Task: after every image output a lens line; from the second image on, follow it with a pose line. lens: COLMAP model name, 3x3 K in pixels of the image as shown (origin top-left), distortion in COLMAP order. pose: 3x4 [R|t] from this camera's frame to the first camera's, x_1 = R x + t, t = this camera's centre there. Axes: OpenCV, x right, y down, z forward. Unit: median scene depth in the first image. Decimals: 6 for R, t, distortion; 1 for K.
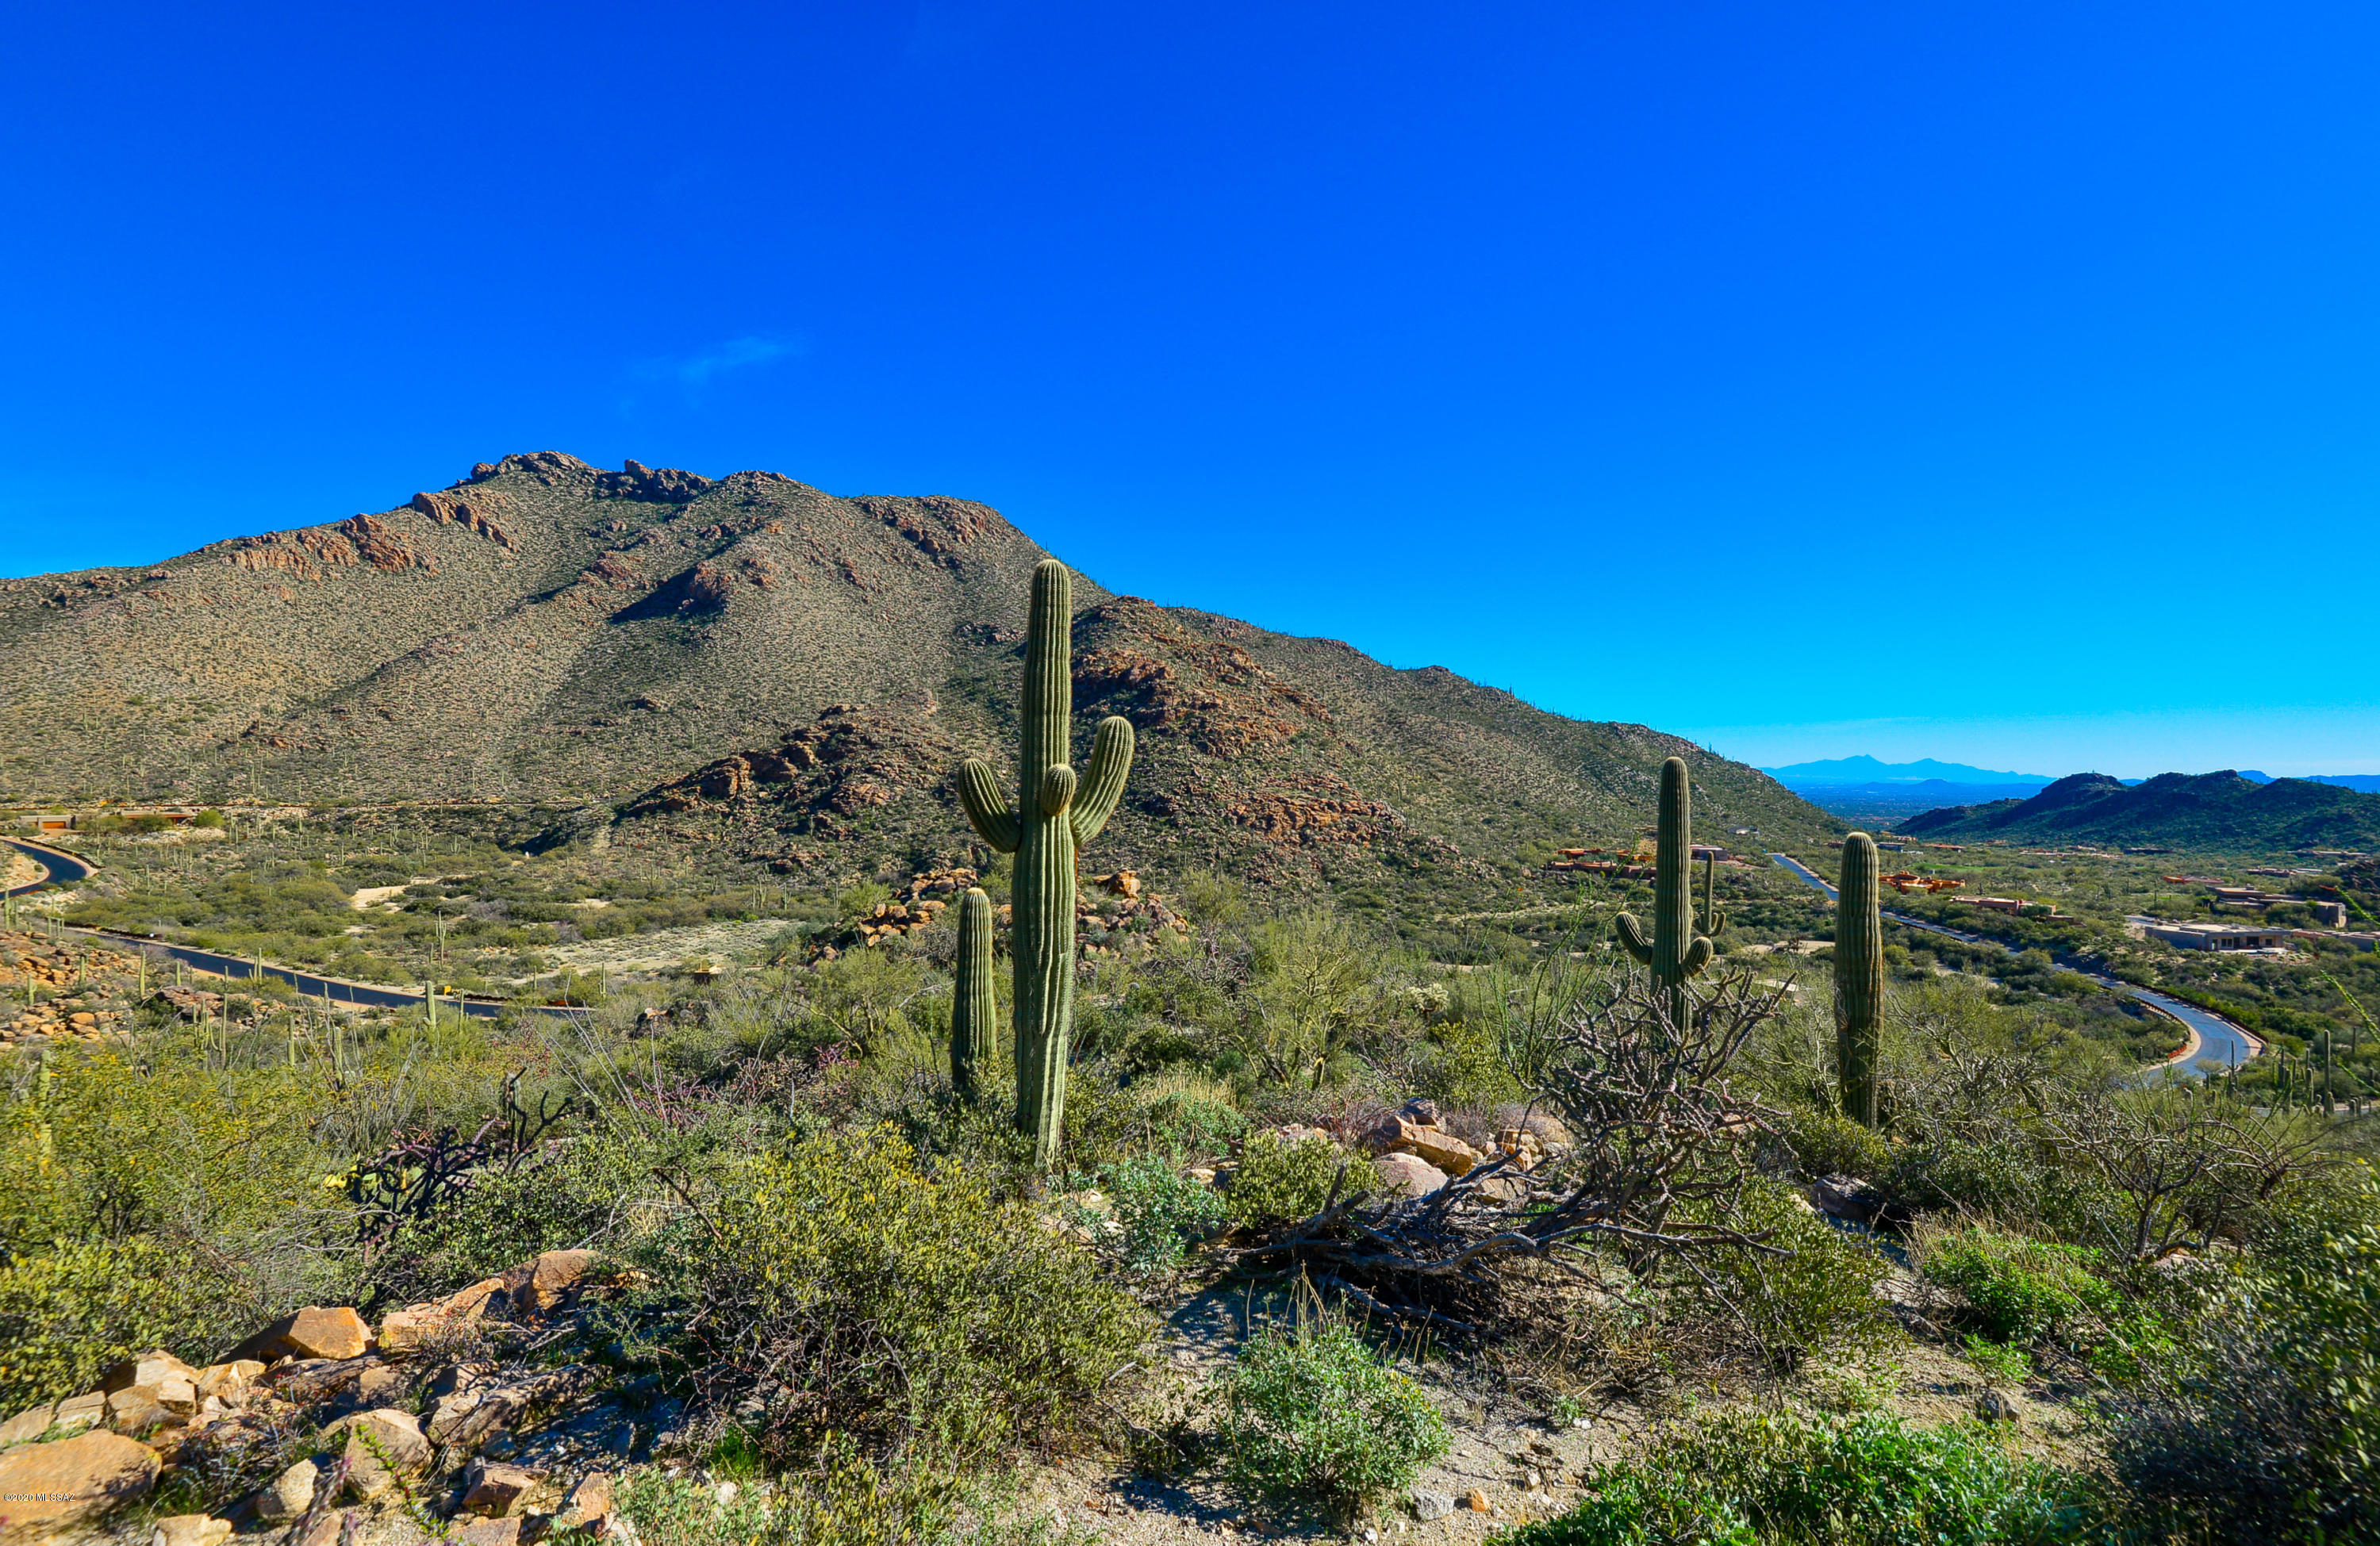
lens RADIAL K [[1115.8, 0, 1183.5], [0, 1115.8, 780.1], [0, 0, 1]] dist [-0.009925, -0.008131]
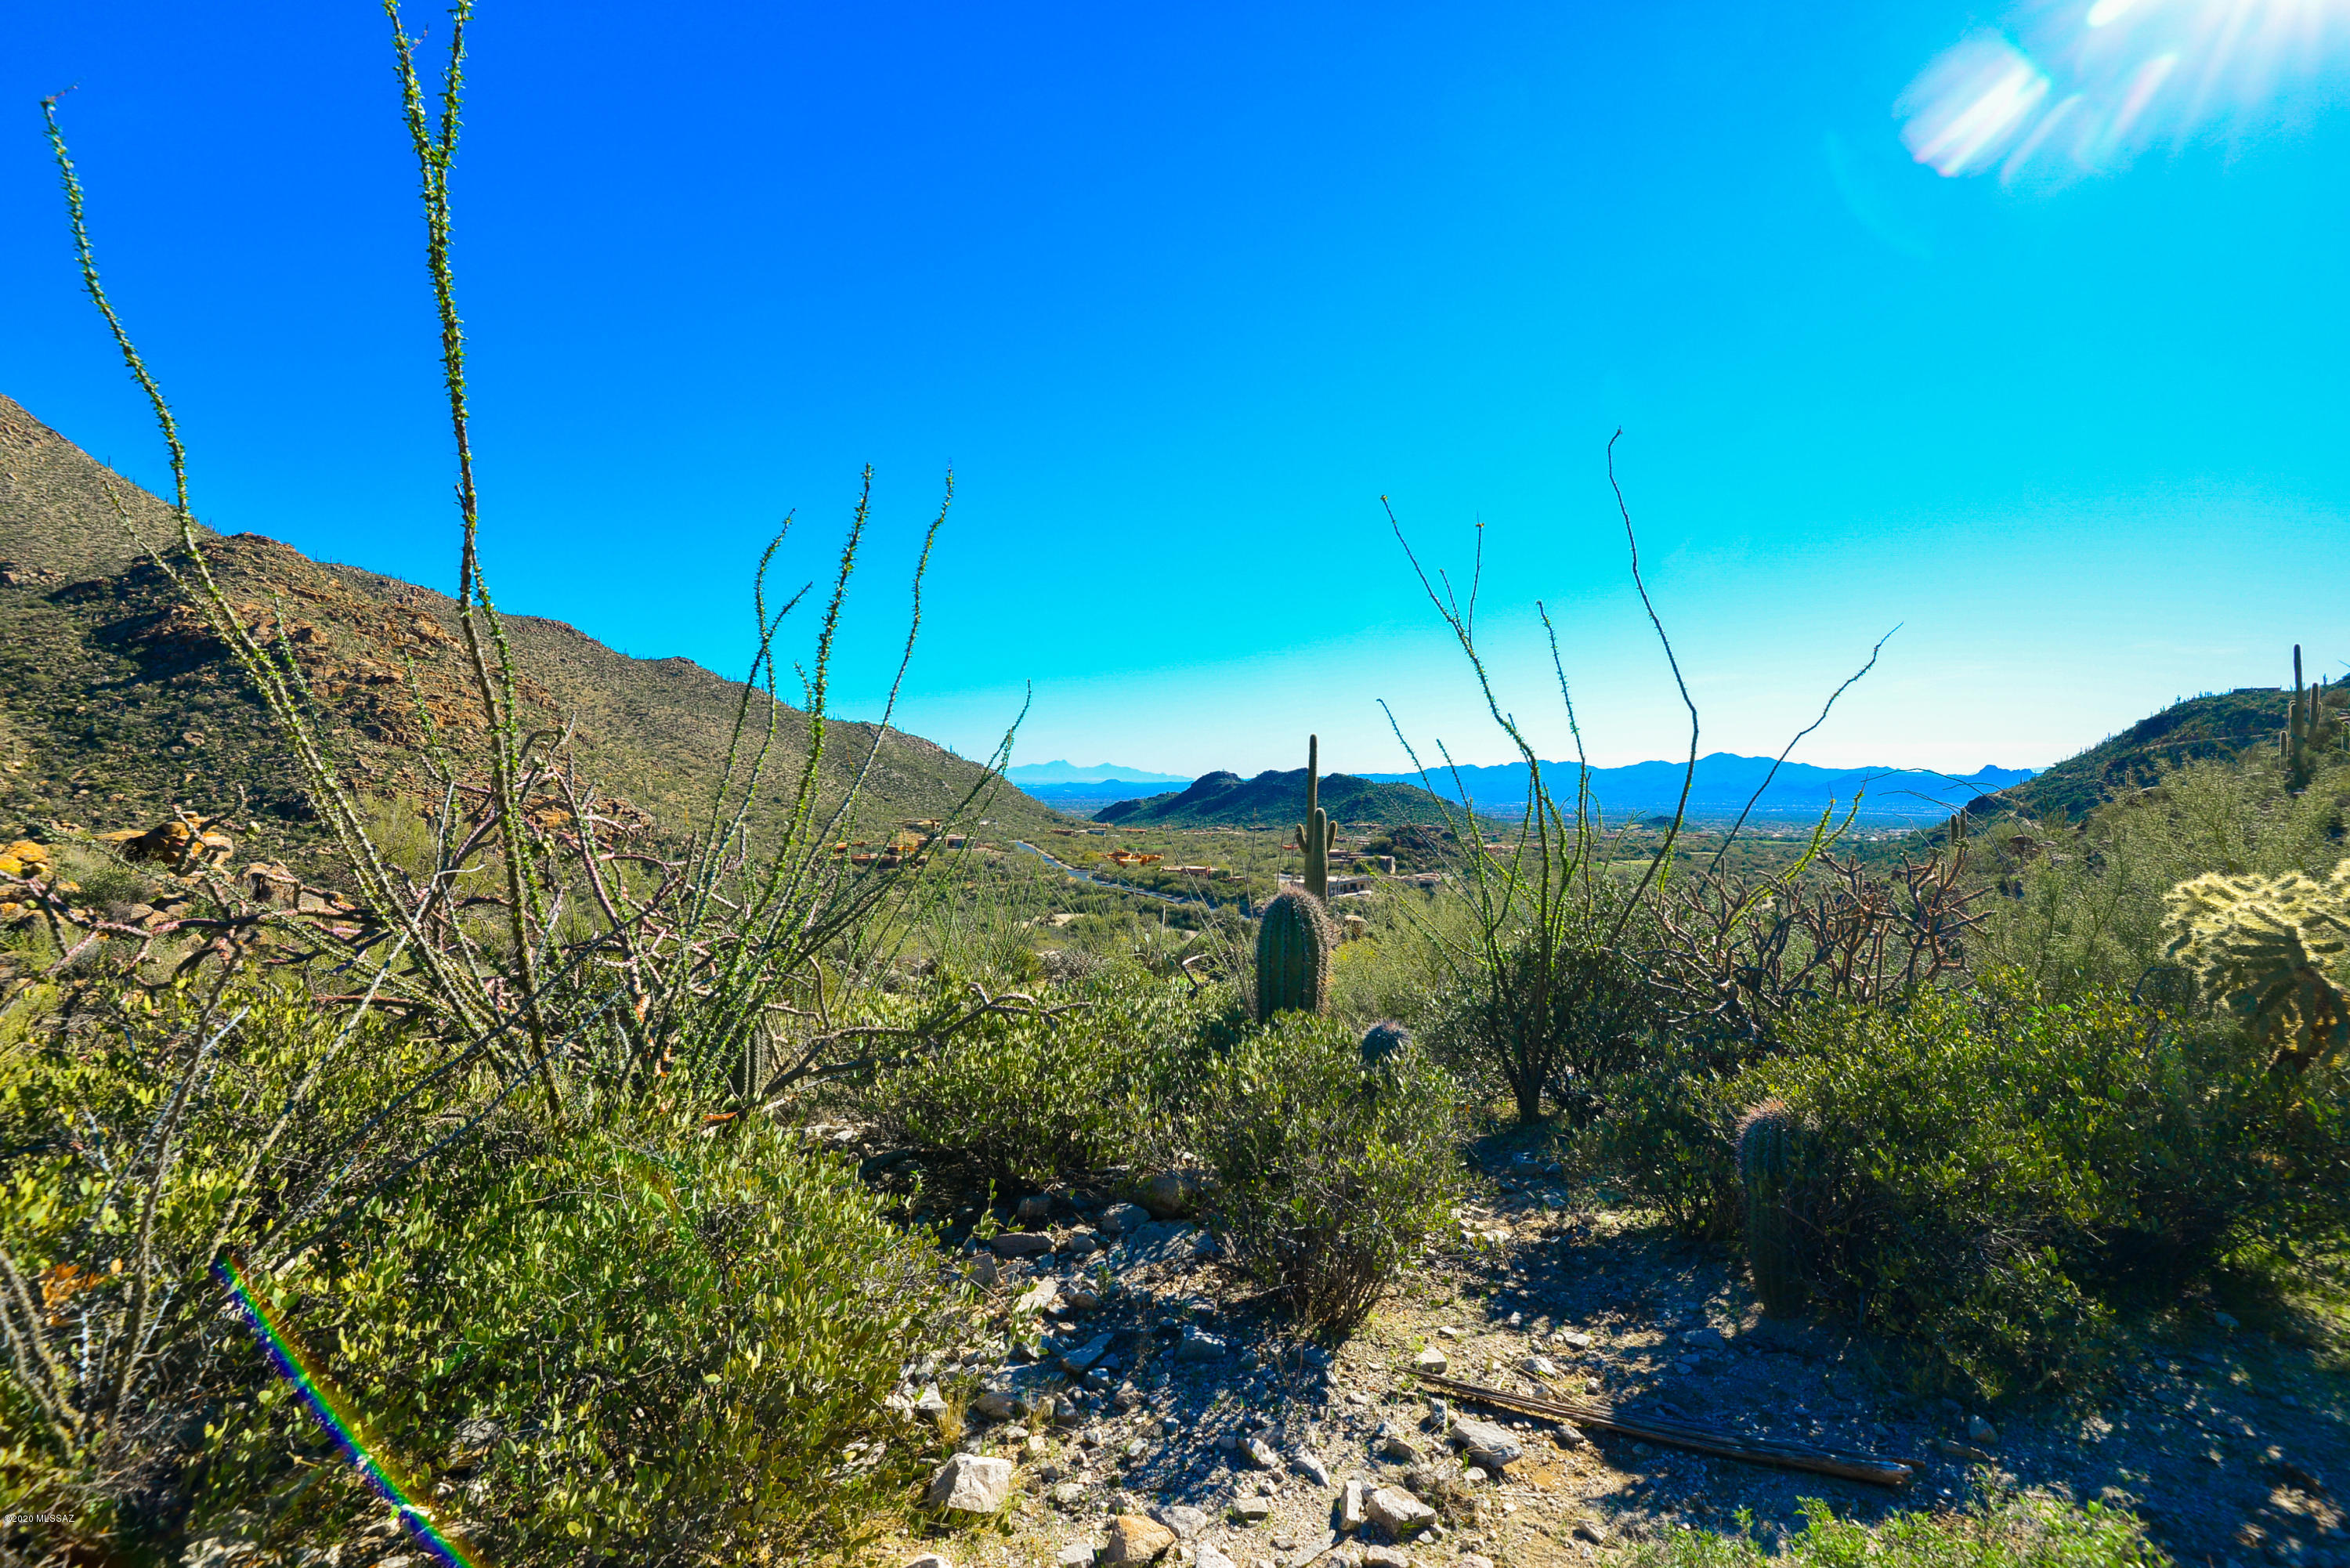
lens RADIAL K [[1082.4, 0, 1176.3], [0, 1082.4, 786.8], [0, 0, 1]] dist [-0.010667, -0.007252]
pose [[0.790342, -0.012476, 0.612539, 0.000826], [0.011760, 0.999917, 0.005192, 0.010496], [-0.612553, 0.003100, 0.790423, 0.060179]]
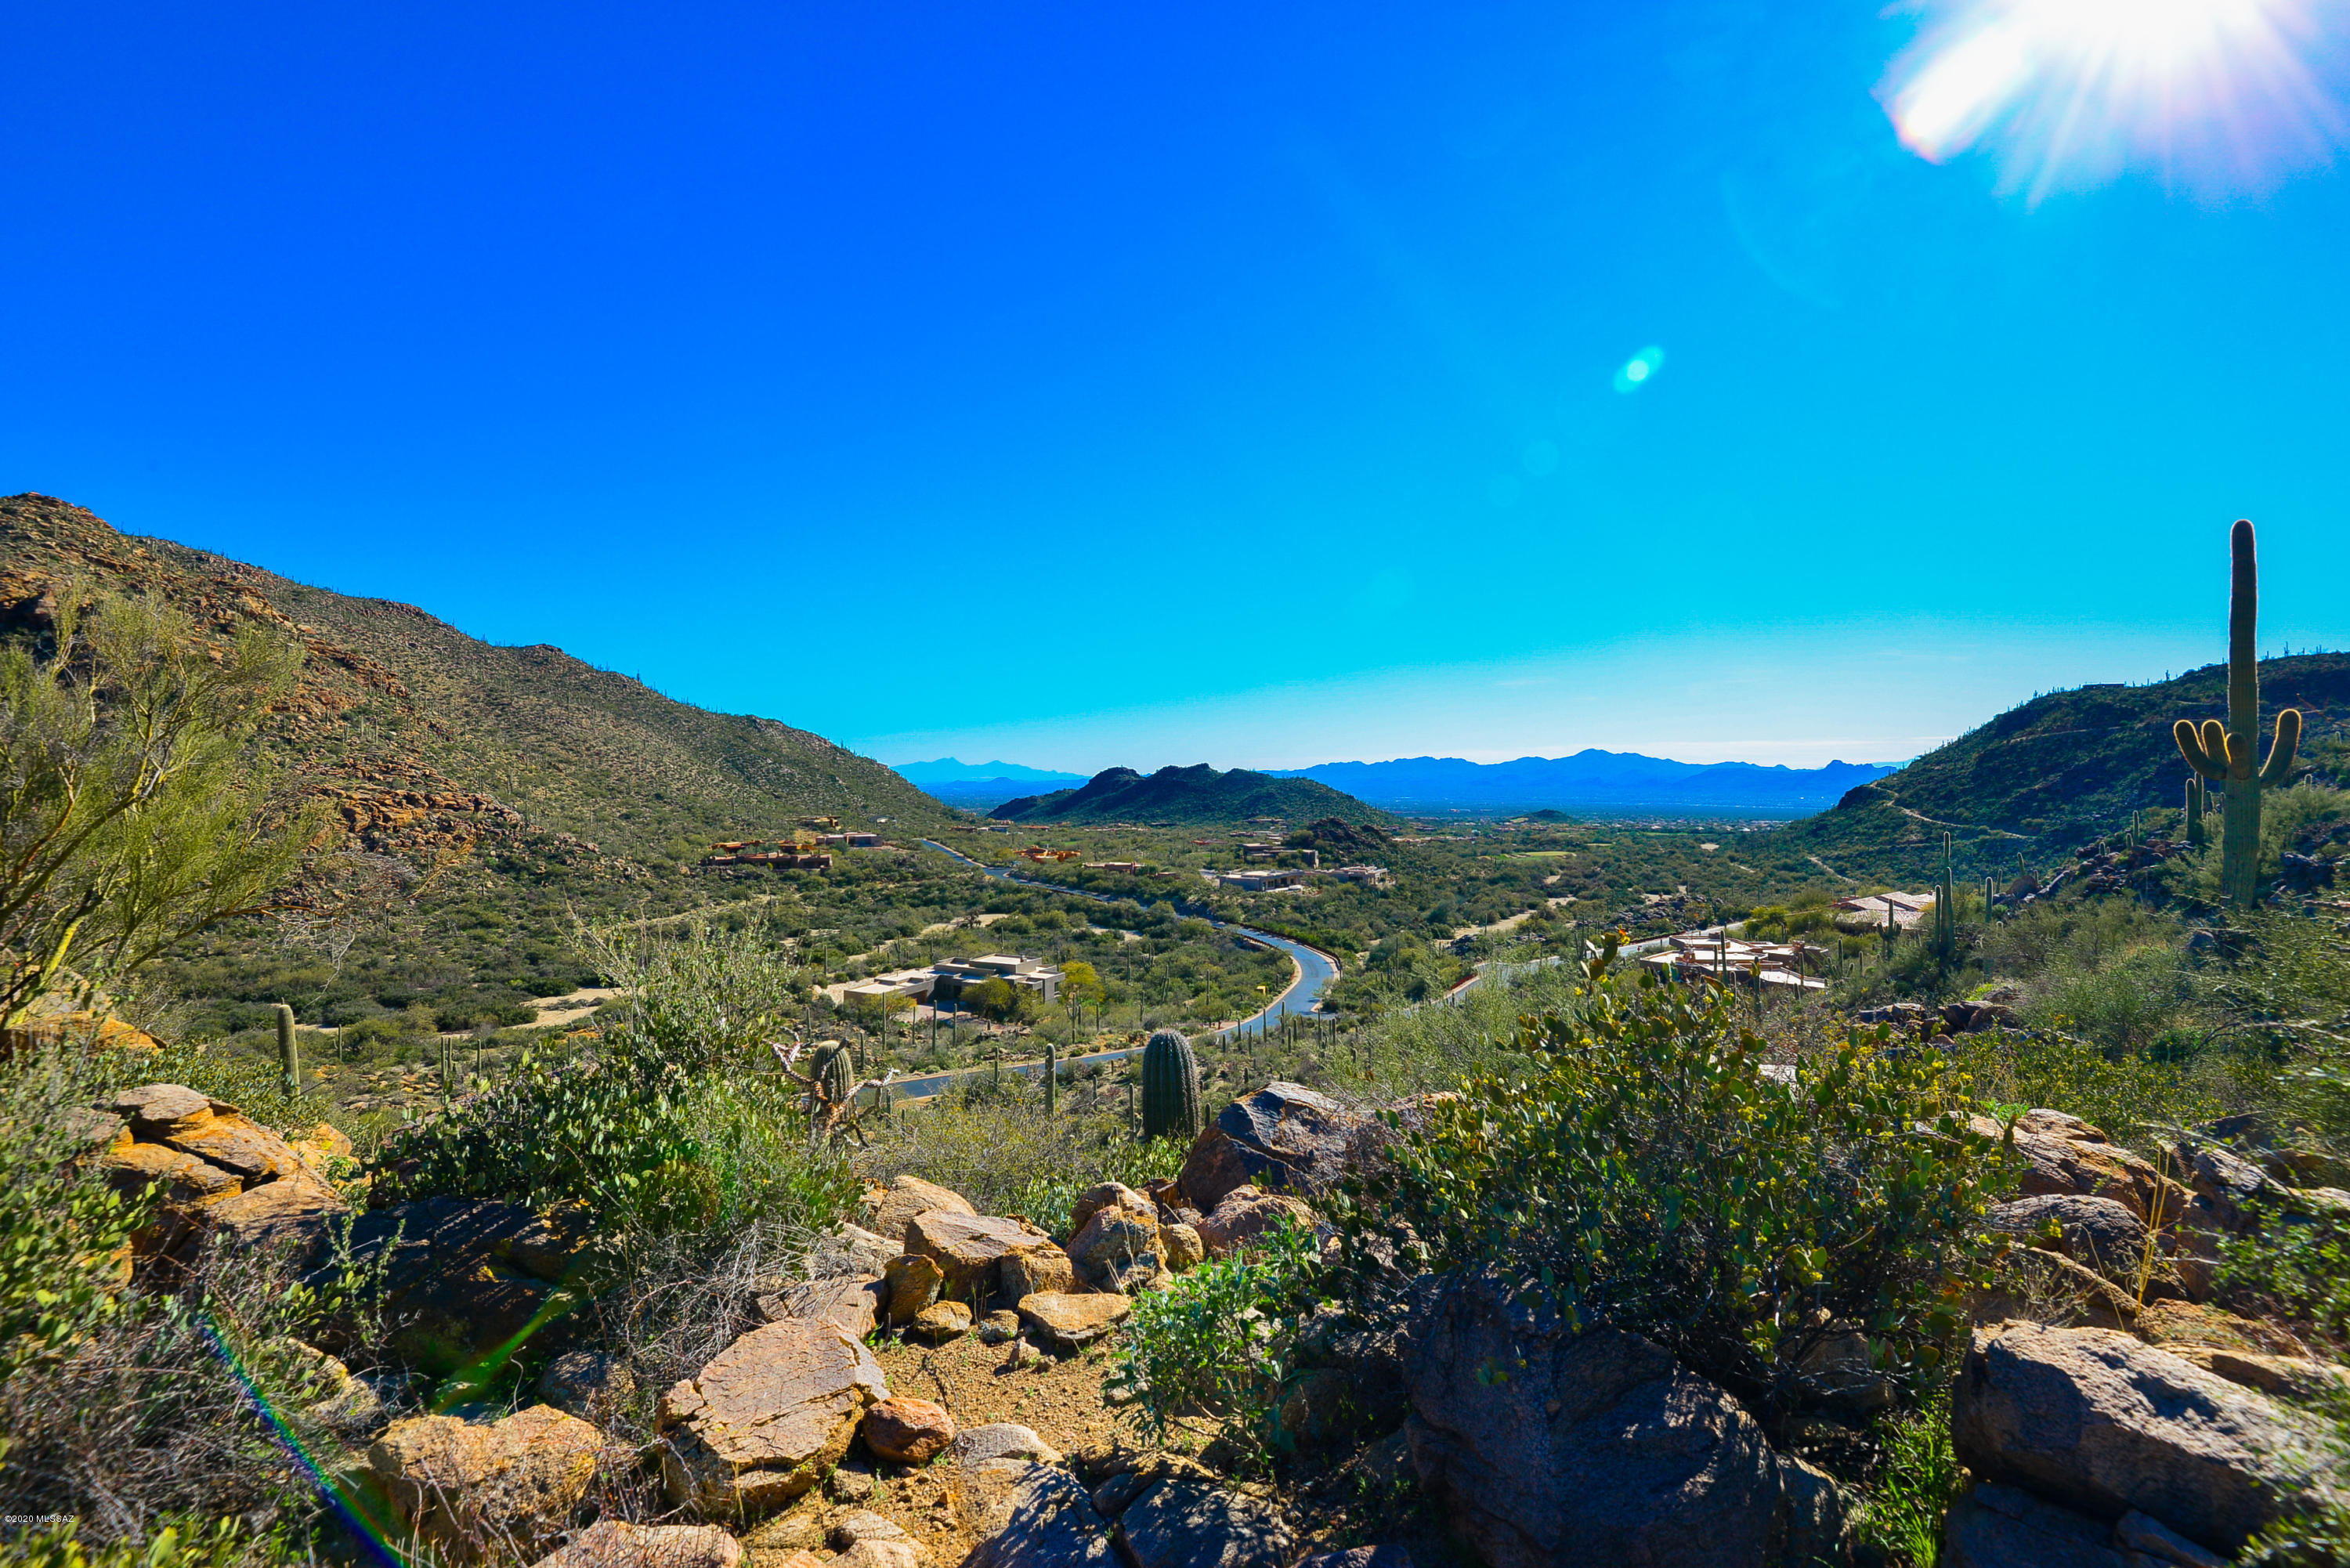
lens RADIAL K [[1082.4, 0, 1176.3], [0, 1082.4, 778.2], [0, 0, 1]] dist [-0.010667, -0.007252]
pose [[0.722882, -0.012156, 0.690864, 0.004219], [0.016363, 0.999866, 0.000471, 0.014922], [-0.690777, 0.010964, 0.722984, 0.108714]]
